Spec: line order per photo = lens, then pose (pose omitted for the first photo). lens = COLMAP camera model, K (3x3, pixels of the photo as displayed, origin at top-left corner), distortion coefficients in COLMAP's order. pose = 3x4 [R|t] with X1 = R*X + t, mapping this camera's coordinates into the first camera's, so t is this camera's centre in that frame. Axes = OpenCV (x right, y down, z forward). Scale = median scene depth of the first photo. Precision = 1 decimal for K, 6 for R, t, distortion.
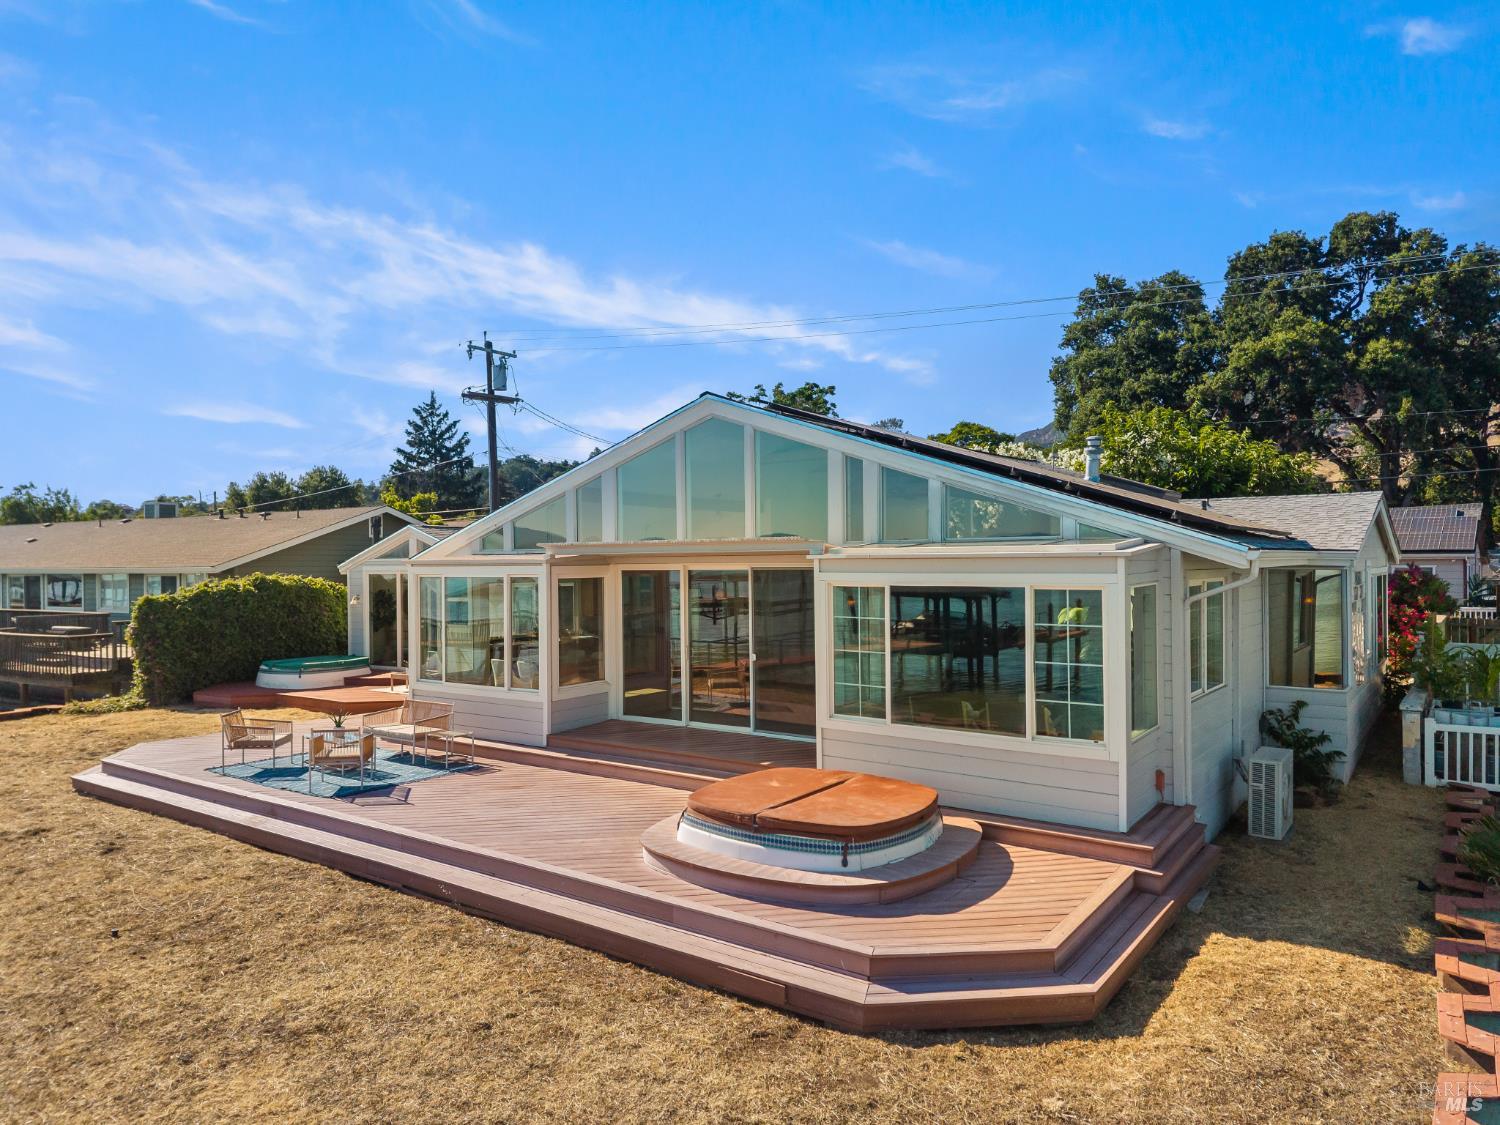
lens RADIAL K [[1016.5, 0, 731.3], [0, 1016.5, 562.0], [0, 0, 1]] dist [0.040596, -0.046955]
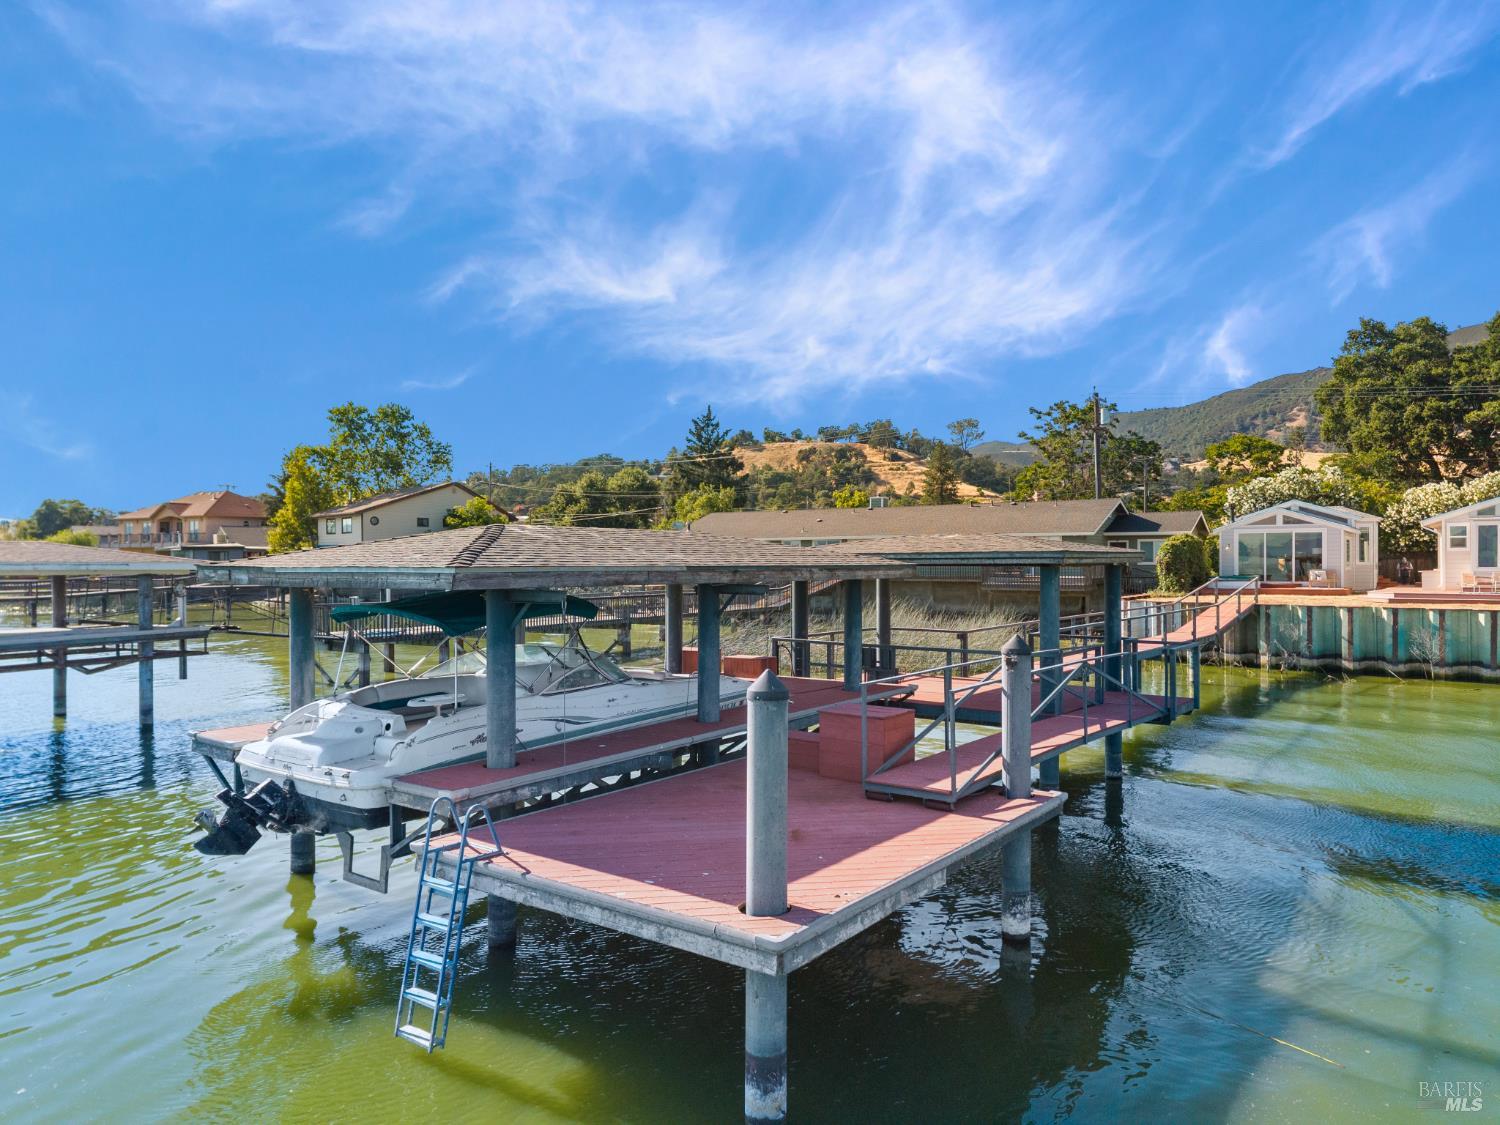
lens RADIAL K [[1009.0, 0, 729.7], [0, 1009.0, 581.7], [0, 0, 1]] dist [0.042327, -0.068245]
pose [[0.999519, 0.005267, -0.030565, -0.507127], [-0.004619, 0.999764, 0.021220, 0.026568], [0.030669, -0.021069, 0.999308, -0.371626]]
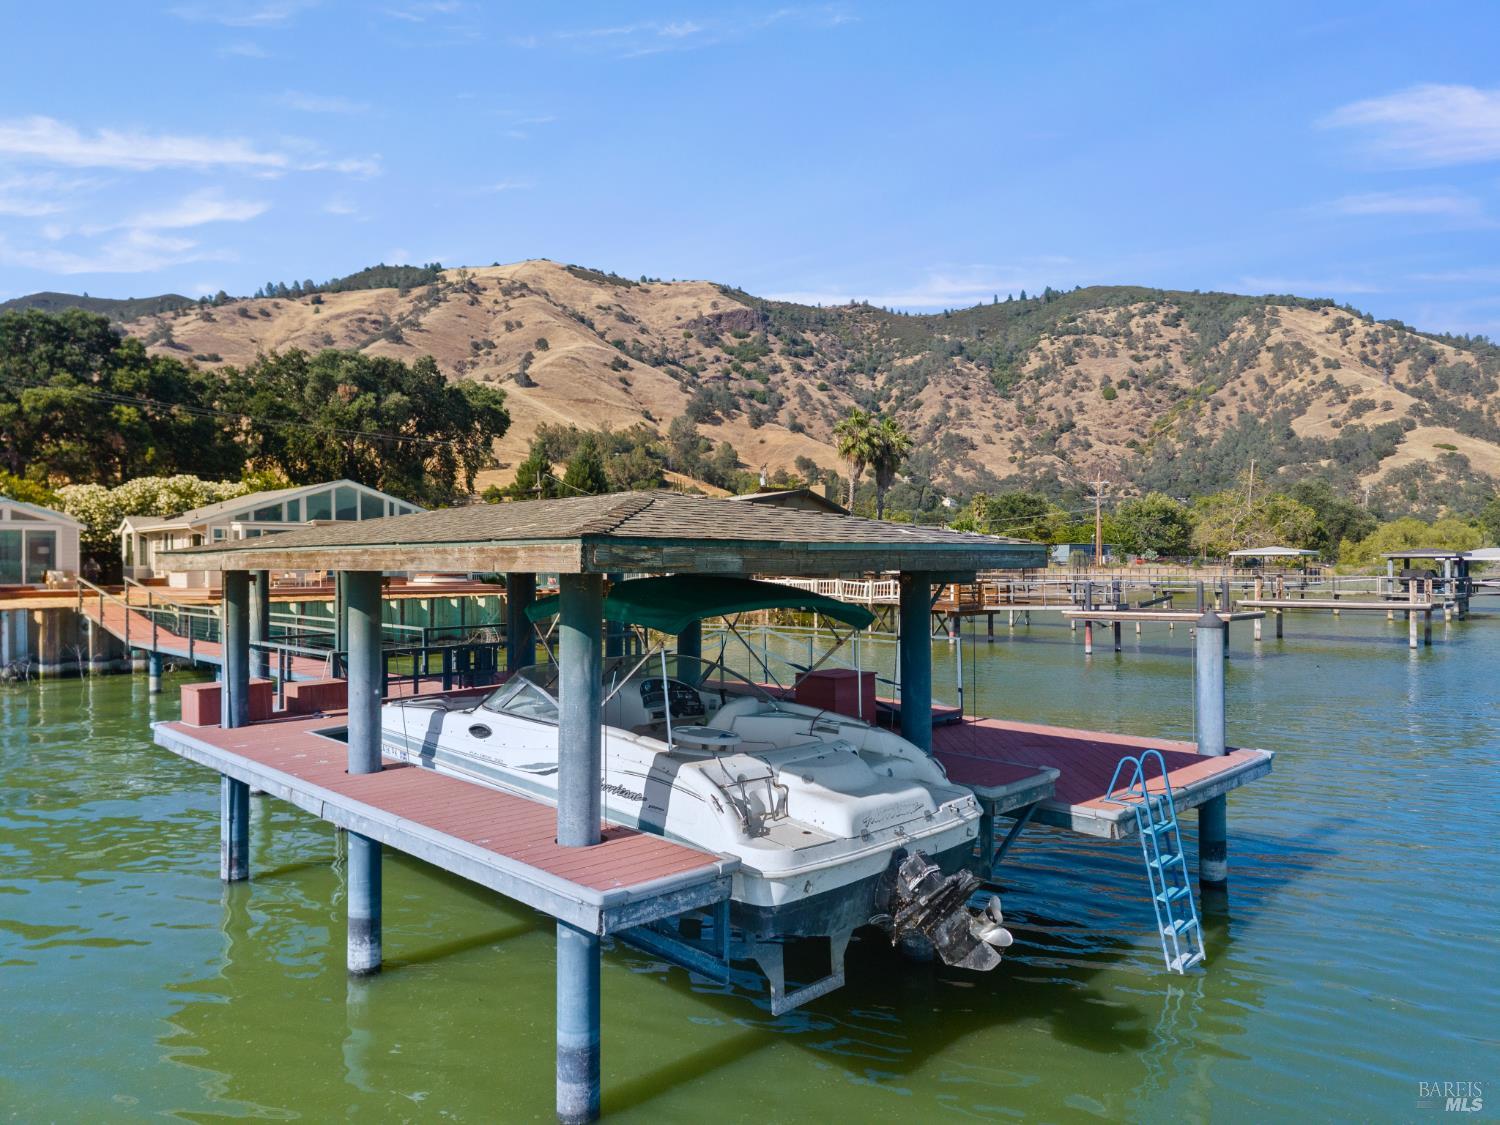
lens RADIAL K [[1020.5, 0, 746.5], [0, 1020.5, 569.4], [0, 0, 1]] dist [0.010841, -0.001668]
pose [[0.185931, 0.001462, 0.982562, -0.703221], [-0.001885, 0.999998, -0.001131, 0.031744], [-0.982561, -0.001642, 0.185933, -0.217552]]
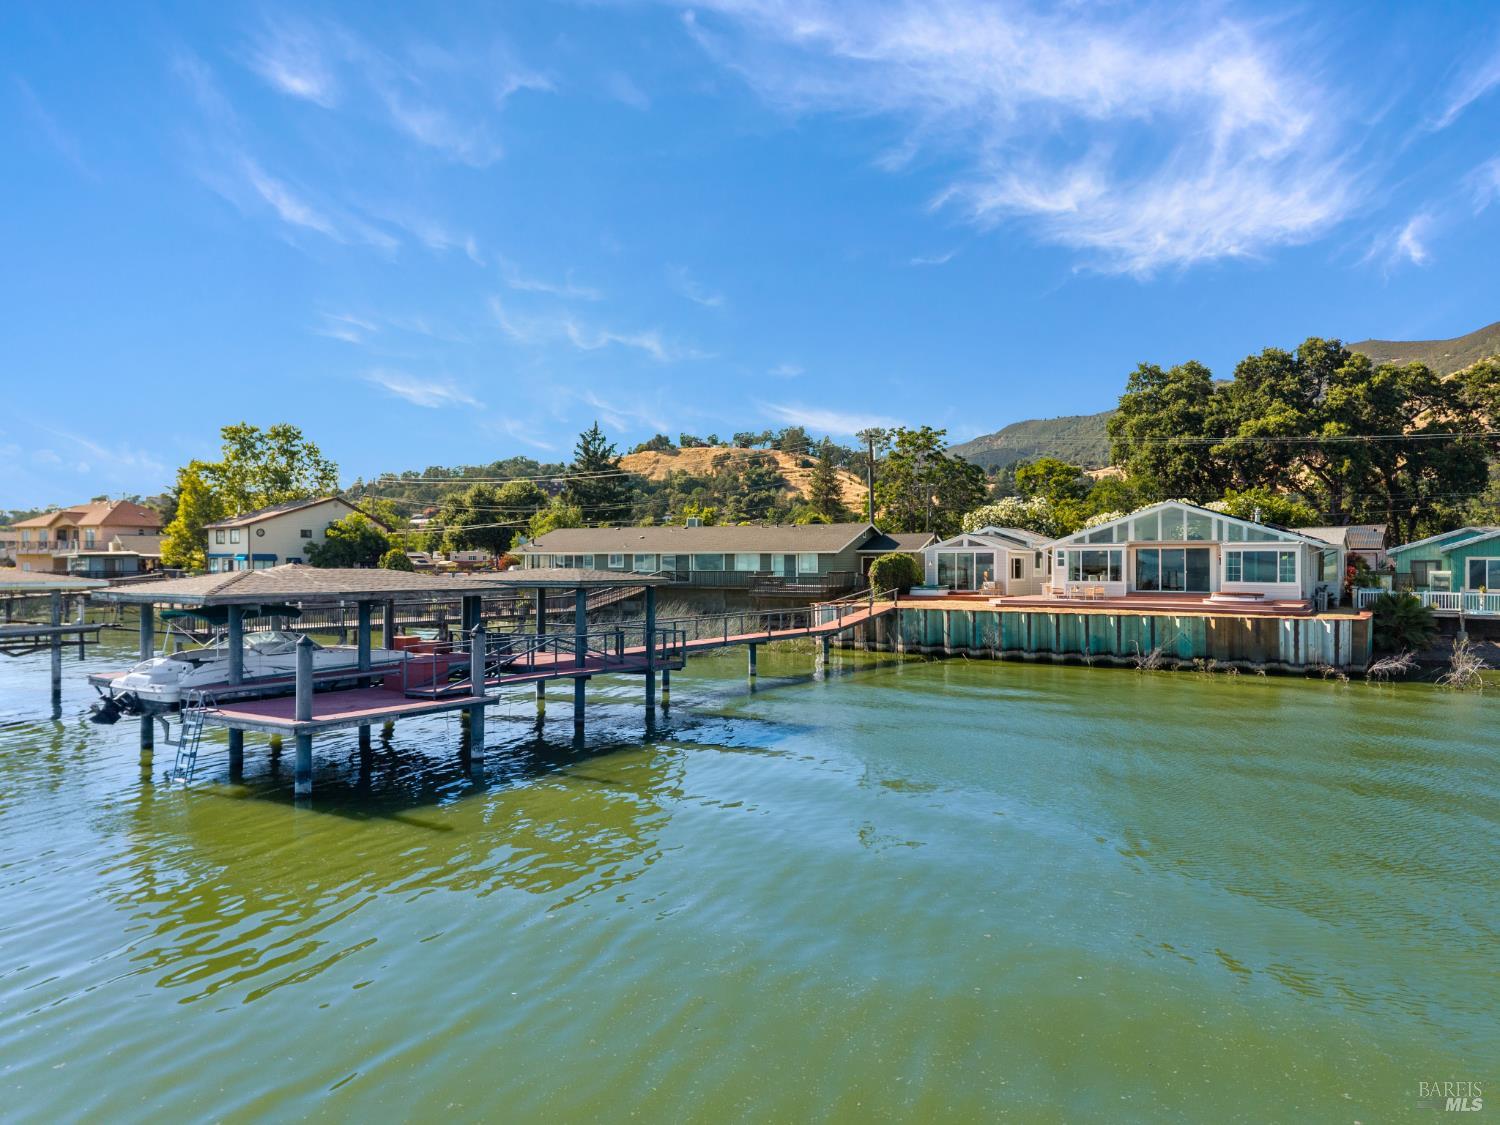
lens RADIAL K [[1012.0, 0, 740.0], [0, 1012.0, 566.1], [0, 0, 1]] dist [0.034960, -0.044188]
pose [[0.998624, 0.007418, 0.051906, -0.391966], [-0.007598, 0.999966, 0.003284, 0.015684], [-0.051880, -0.003674, 0.998647, -0.575127]]
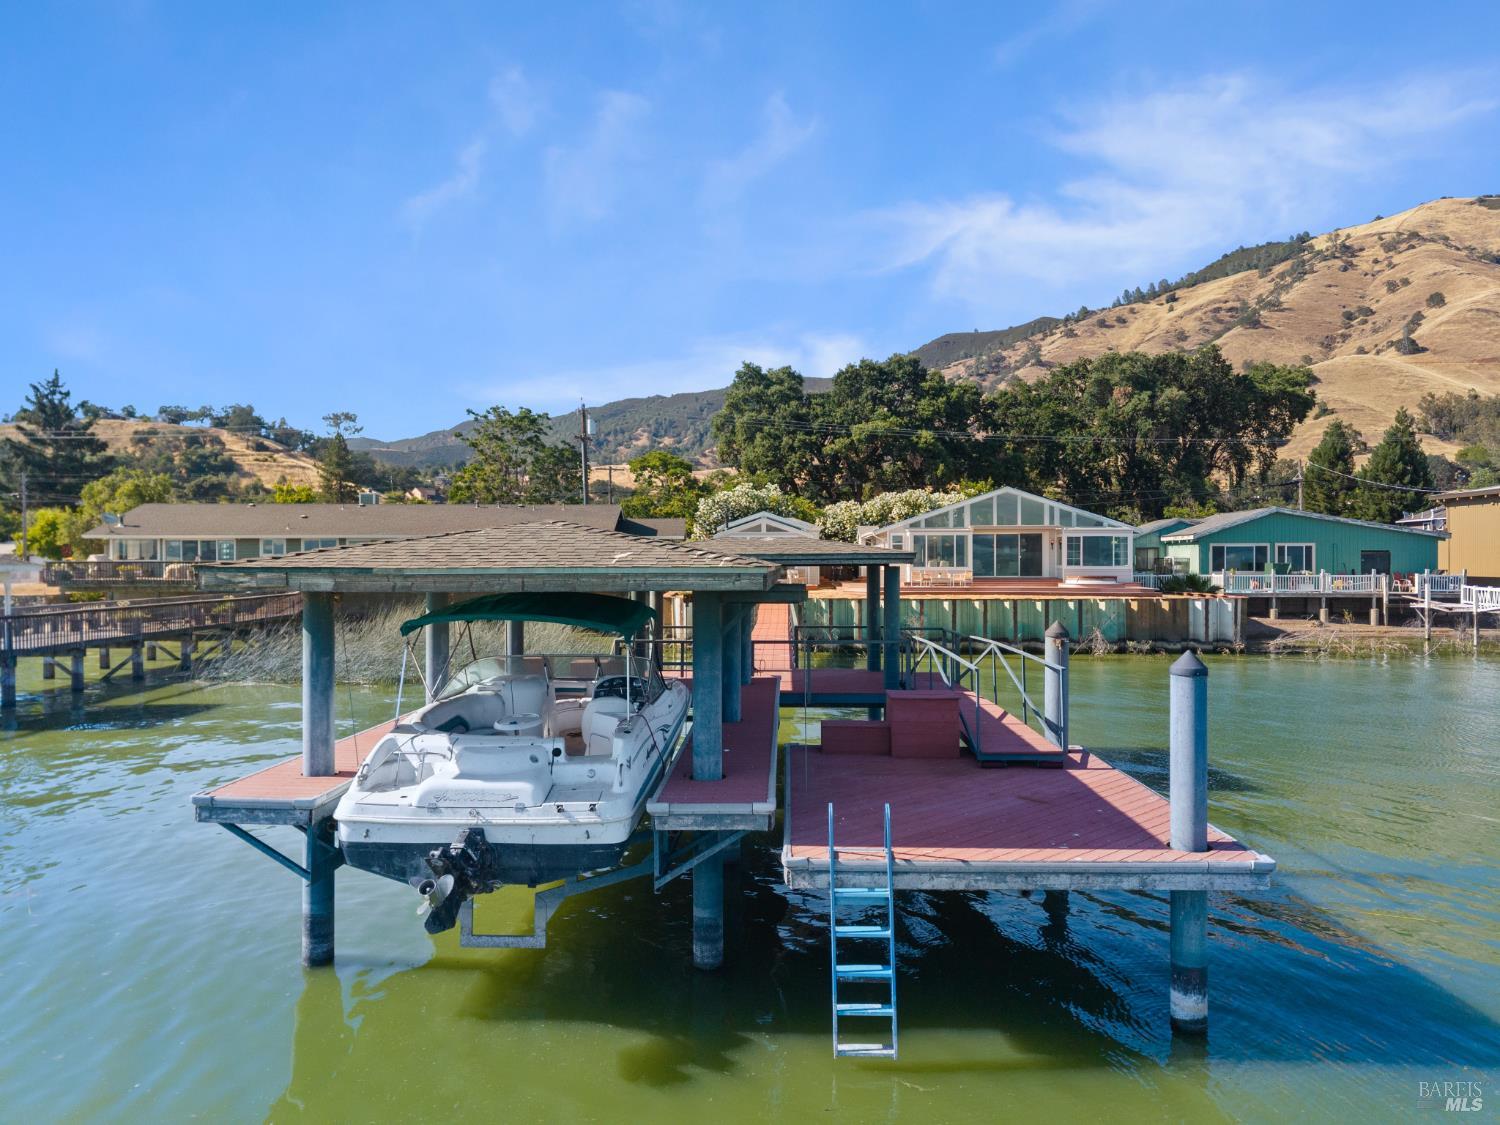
lens RADIAL K [[1015.1, 0, 750.0], [0, 1015.1, 562.5], [0, 0, 1]] dist [0.052341, -0.047353]
pose [[0.830791, 0.005490, 0.556557, -0.634096], [-0.005274, 0.999984, -0.001992, 0.027371], [-0.556559, -0.001281, 0.830807, -0.347069]]
